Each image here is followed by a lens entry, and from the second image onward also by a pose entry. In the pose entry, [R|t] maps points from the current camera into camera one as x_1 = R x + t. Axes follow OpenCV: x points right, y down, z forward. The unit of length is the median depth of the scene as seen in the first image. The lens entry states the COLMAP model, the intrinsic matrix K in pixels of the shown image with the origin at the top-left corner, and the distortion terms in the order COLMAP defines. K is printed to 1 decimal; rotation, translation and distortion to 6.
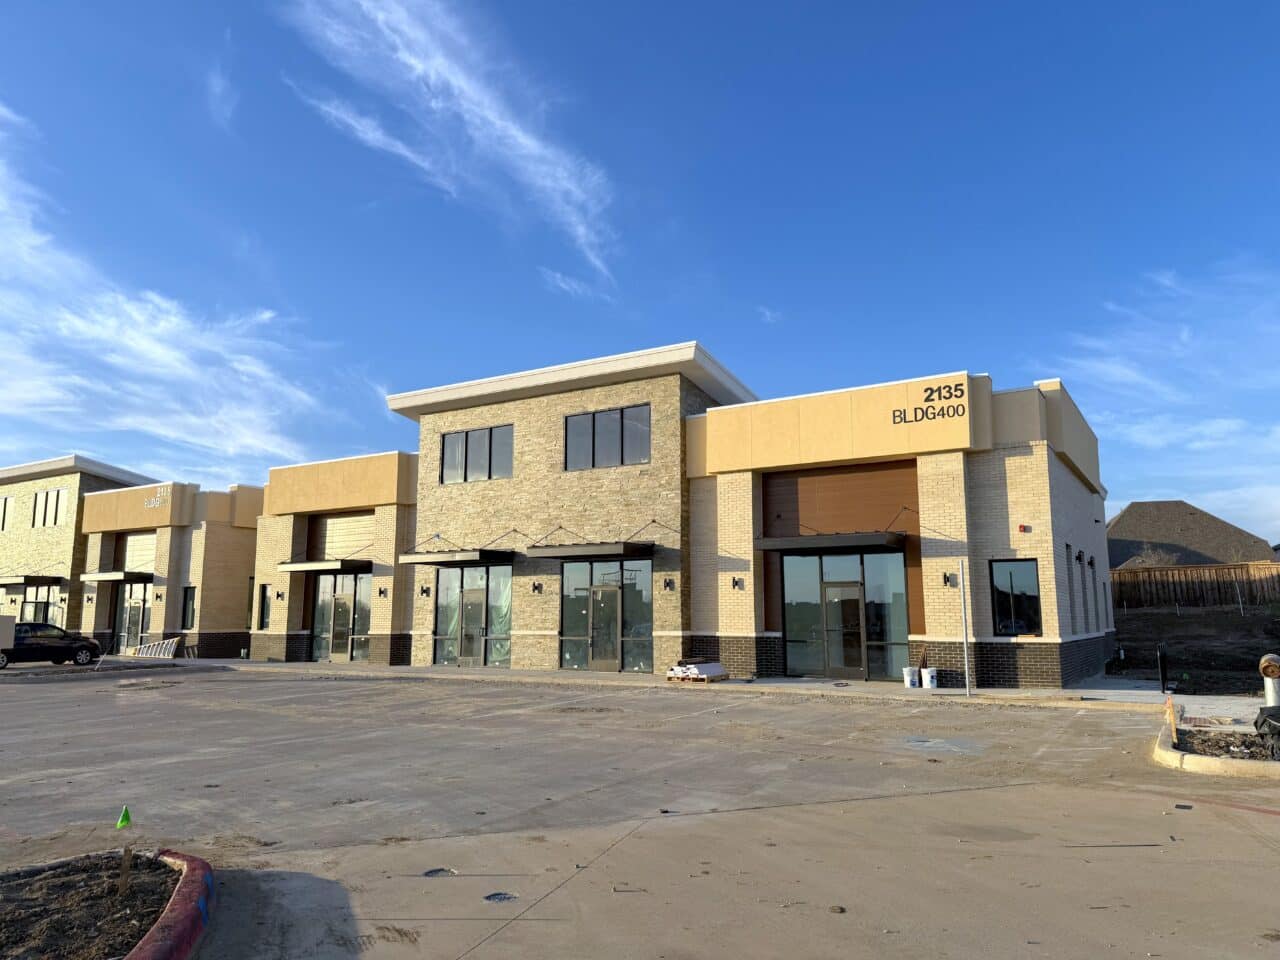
lens RADIAL K [[909.7, 0, 635.9], [0, 909.7, 483.5], [0, 0, 1]] dist [-0.007075, -0.030135]
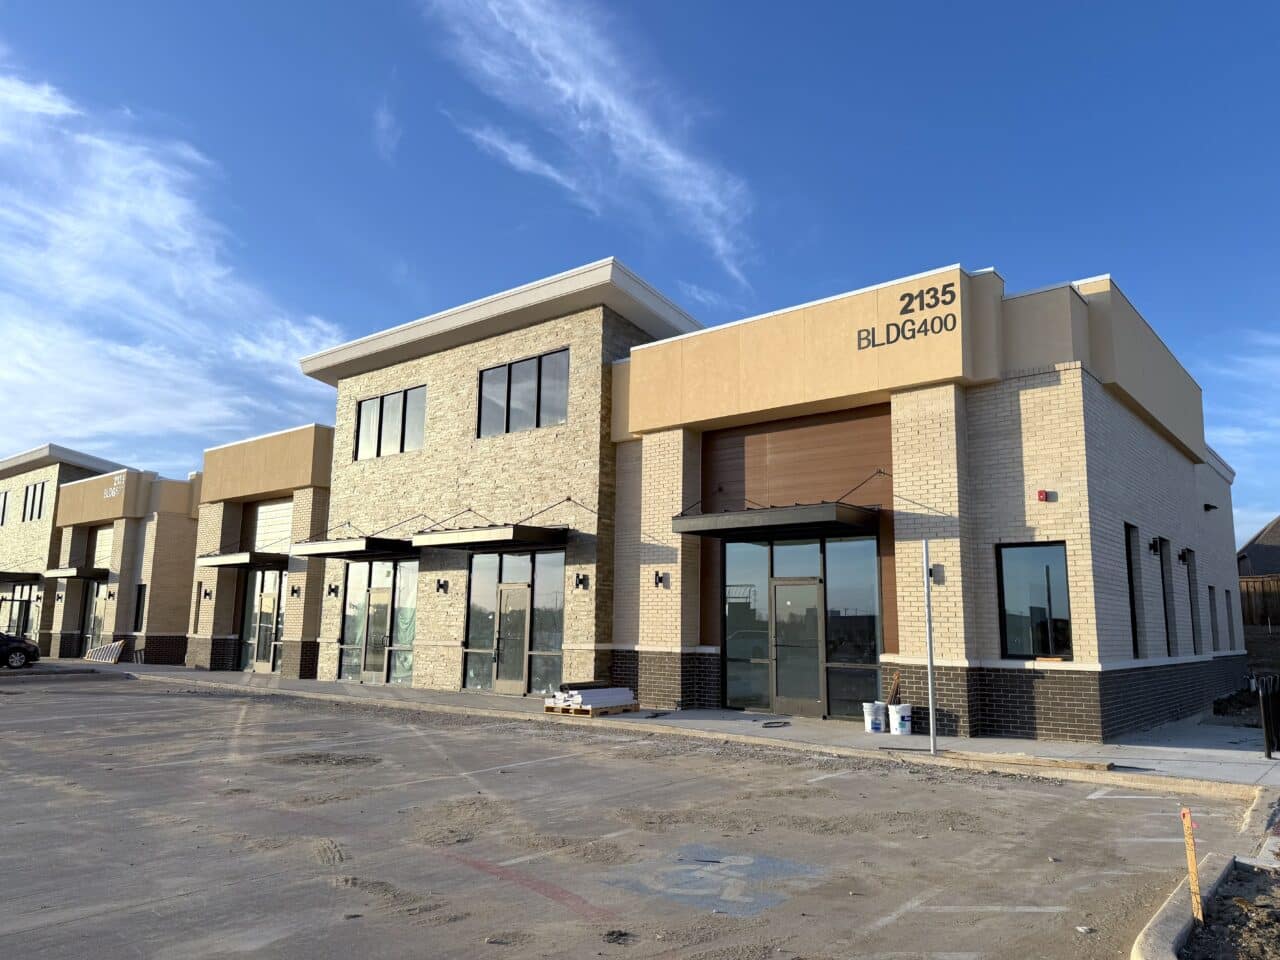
lens RADIAL K [[909.7, 0, 647.7], [0, 909.7, 488.9], [0, 0, 1]] dist [-0.007075, -0.030135]
pose [[0.989833, -0.005815, -0.142113, 0.190396], [0.004803, 0.999961, -0.007462, 0.038647], [0.142151, 0.006703, 0.989822, 0.249262]]
